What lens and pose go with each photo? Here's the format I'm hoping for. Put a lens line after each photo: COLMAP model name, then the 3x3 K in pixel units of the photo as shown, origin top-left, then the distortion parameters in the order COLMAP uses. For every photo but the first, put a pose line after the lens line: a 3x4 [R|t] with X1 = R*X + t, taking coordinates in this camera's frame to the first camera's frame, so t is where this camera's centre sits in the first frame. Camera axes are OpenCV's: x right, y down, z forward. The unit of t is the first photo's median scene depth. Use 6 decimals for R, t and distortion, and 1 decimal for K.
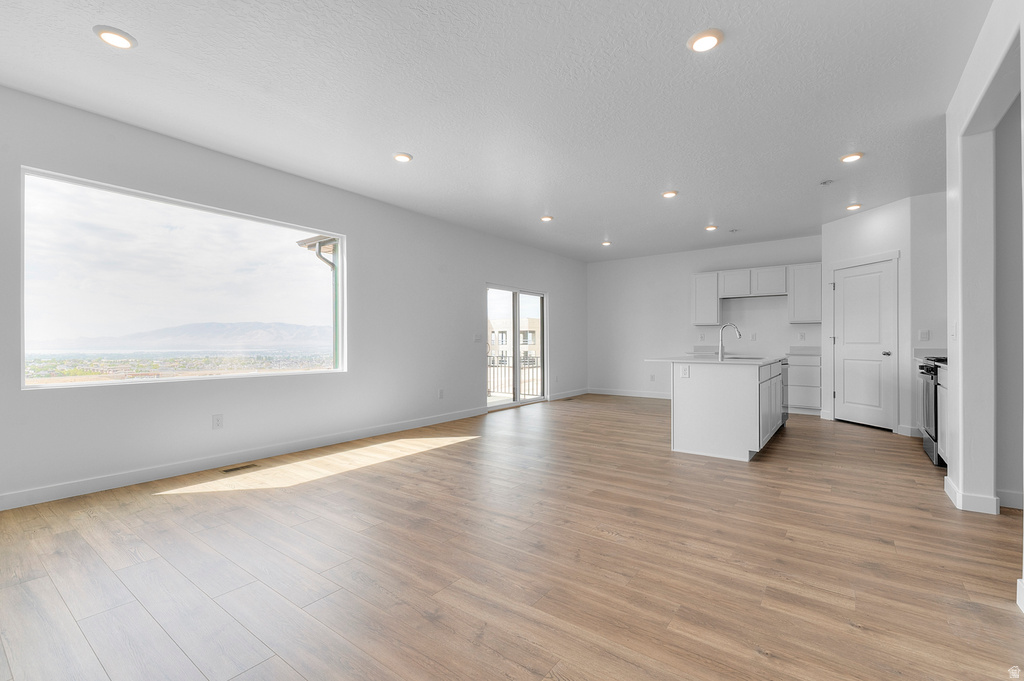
lens RADIAL K [[448.8, 0, 507.1], [0, 448.8, 343.1], [0, 0, 1]] dist [0.011575, -0.001103]
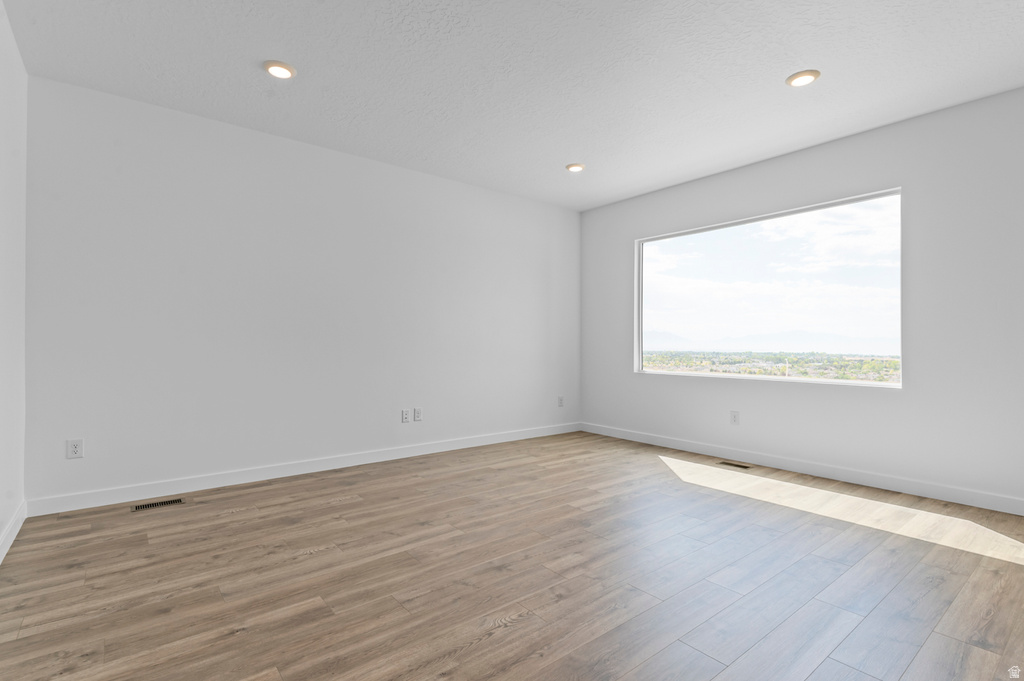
lens RADIAL K [[488.0, 0, 516.7], [0, 488.0, 340.0], [0, 0, 1]] dist [-0.001295, 0.001831]
pose [[-0.232978, -0.005356, -0.972467, 1.223771], [-0.009520, 0.999949, -0.003227, -0.006060], [0.972435, 0.008506, -0.233017, 1.507242]]
